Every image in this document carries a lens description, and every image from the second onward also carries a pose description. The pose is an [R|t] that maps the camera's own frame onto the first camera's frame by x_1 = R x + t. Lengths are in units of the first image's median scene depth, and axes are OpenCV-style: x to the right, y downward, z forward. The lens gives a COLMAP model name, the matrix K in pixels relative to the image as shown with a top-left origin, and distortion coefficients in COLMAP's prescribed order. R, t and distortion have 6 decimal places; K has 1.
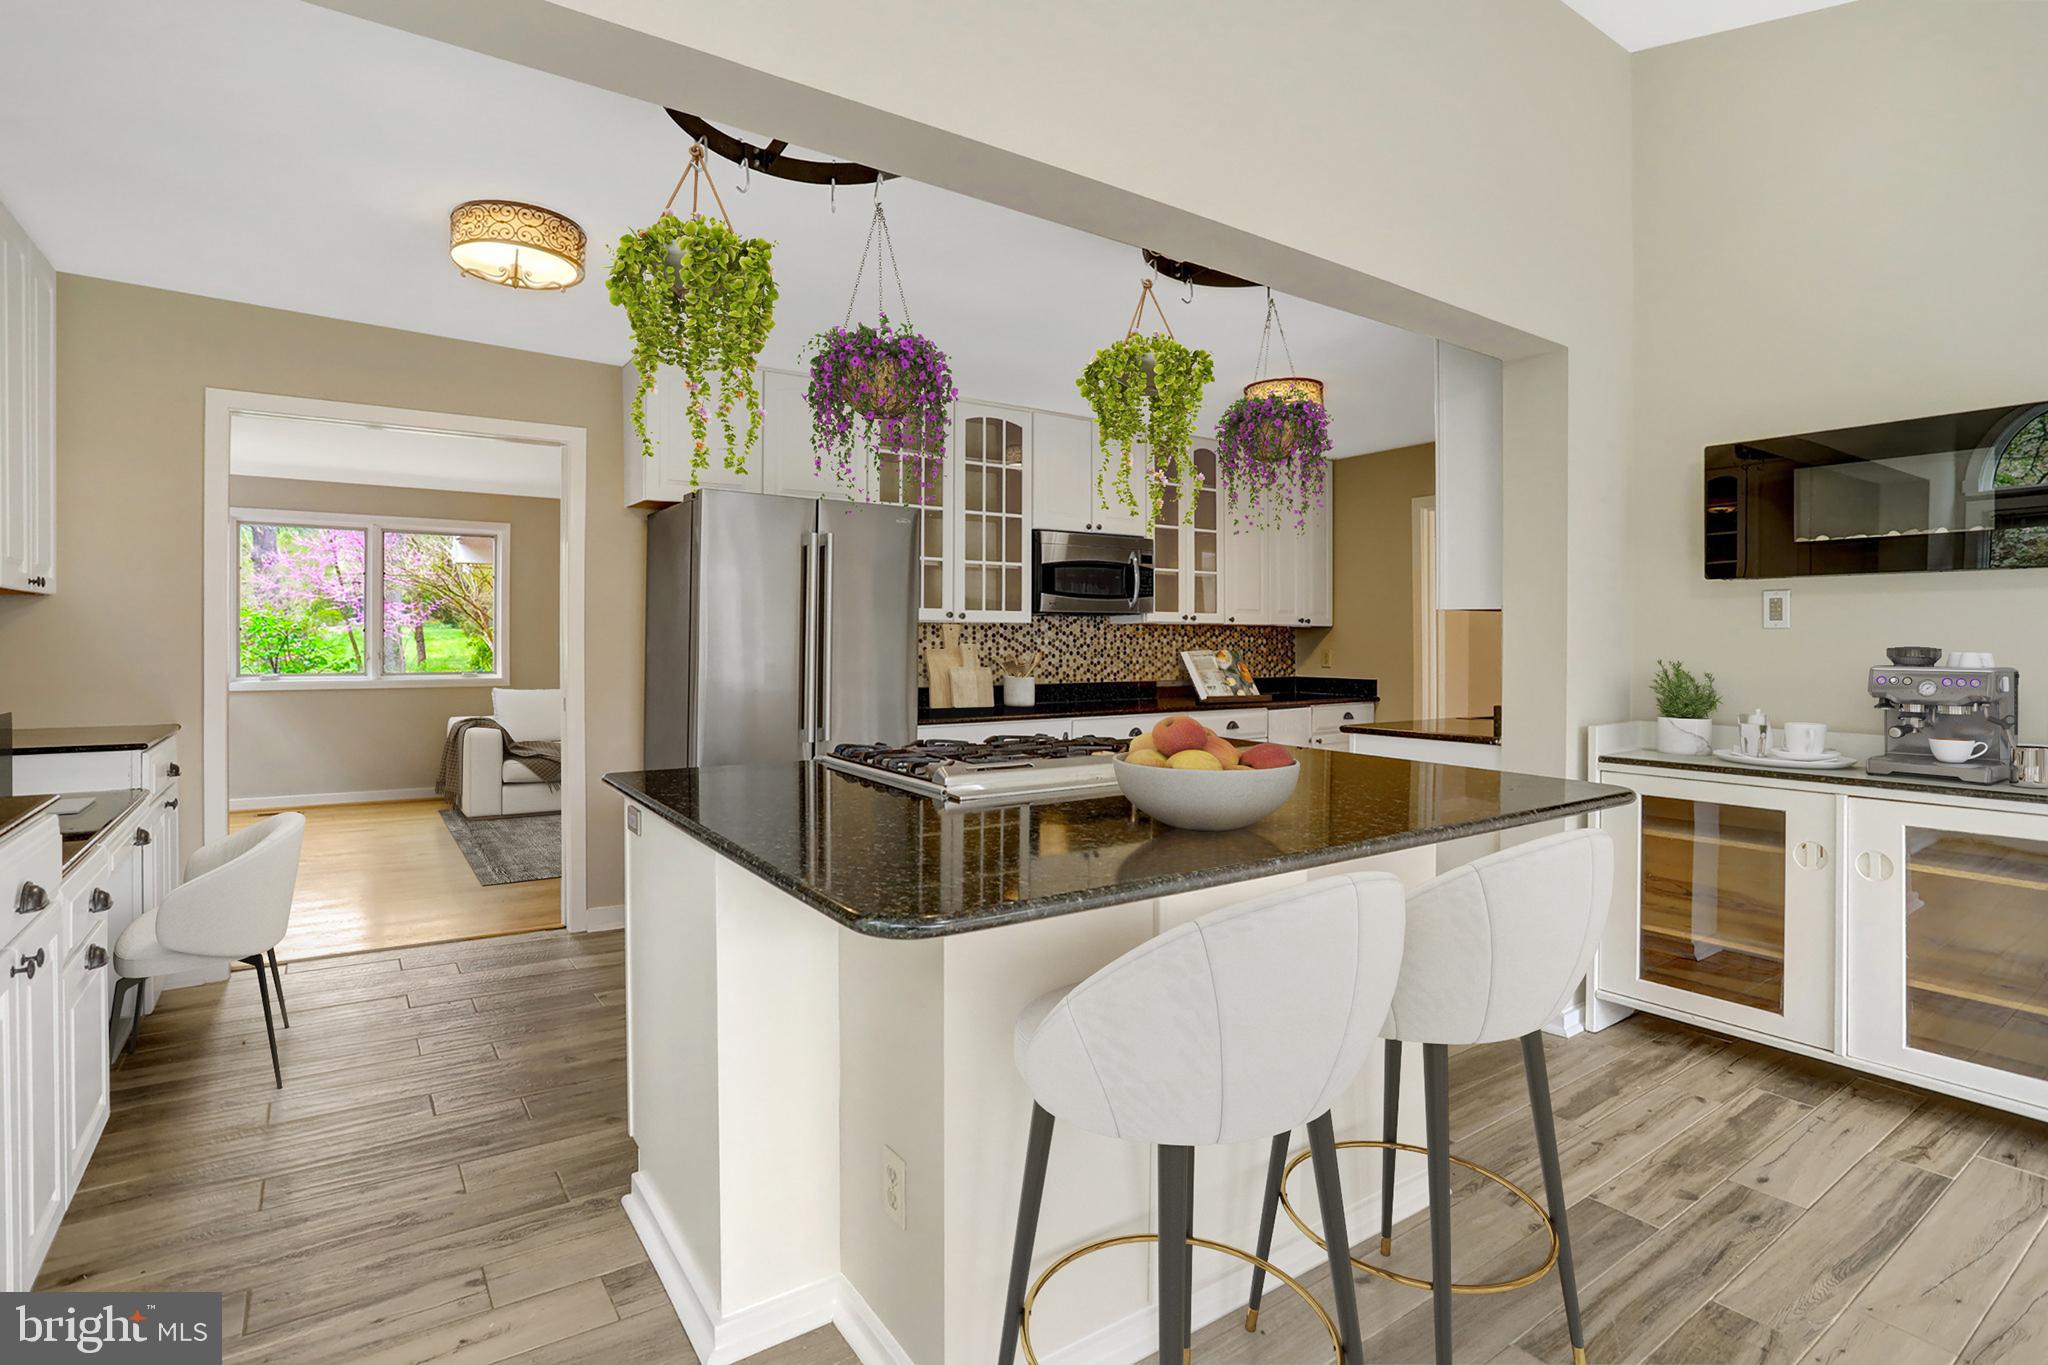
lens RADIAL K [[1051.2, 0, 1044.2], [0, 1051.2, 627.2], [0, 0, 1]] dist [-0.042378, 0.018498]
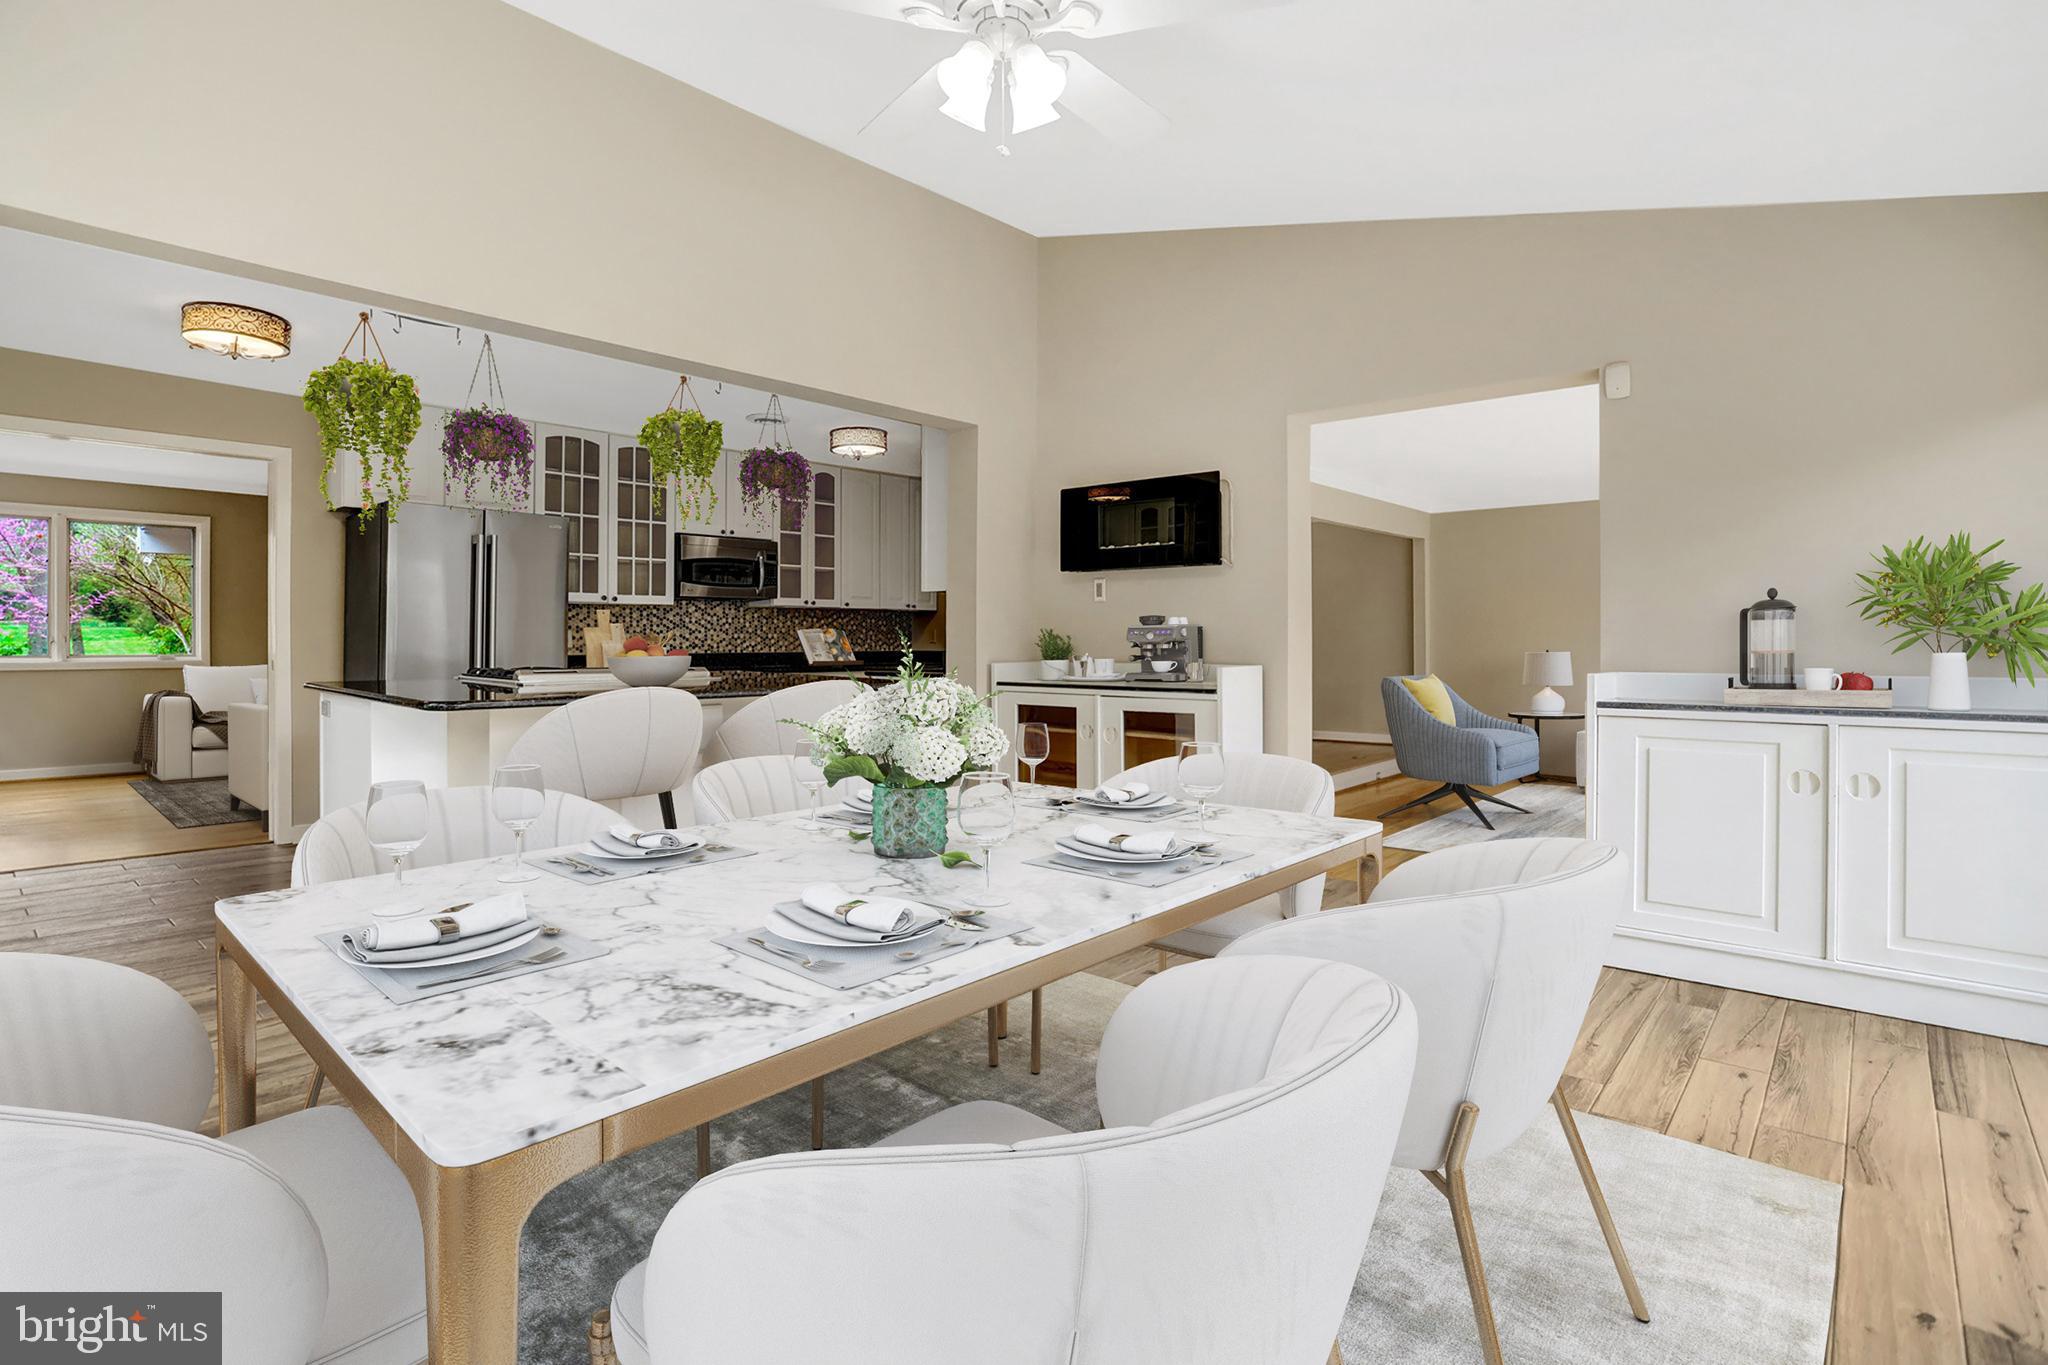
lens RADIAL K [[1028.7, 0, 1021.2], [0, 1028.7, 602.1], [0, 0, 1]] dist [-0.001095, 0.000727]
pose [[0.978915, 0.003456, 0.204240, 0.147308], [0.001362, 0.999724, -0.023444, 0.022743], [-0.204265, 0.023228, 0.978640, -0.335922]]
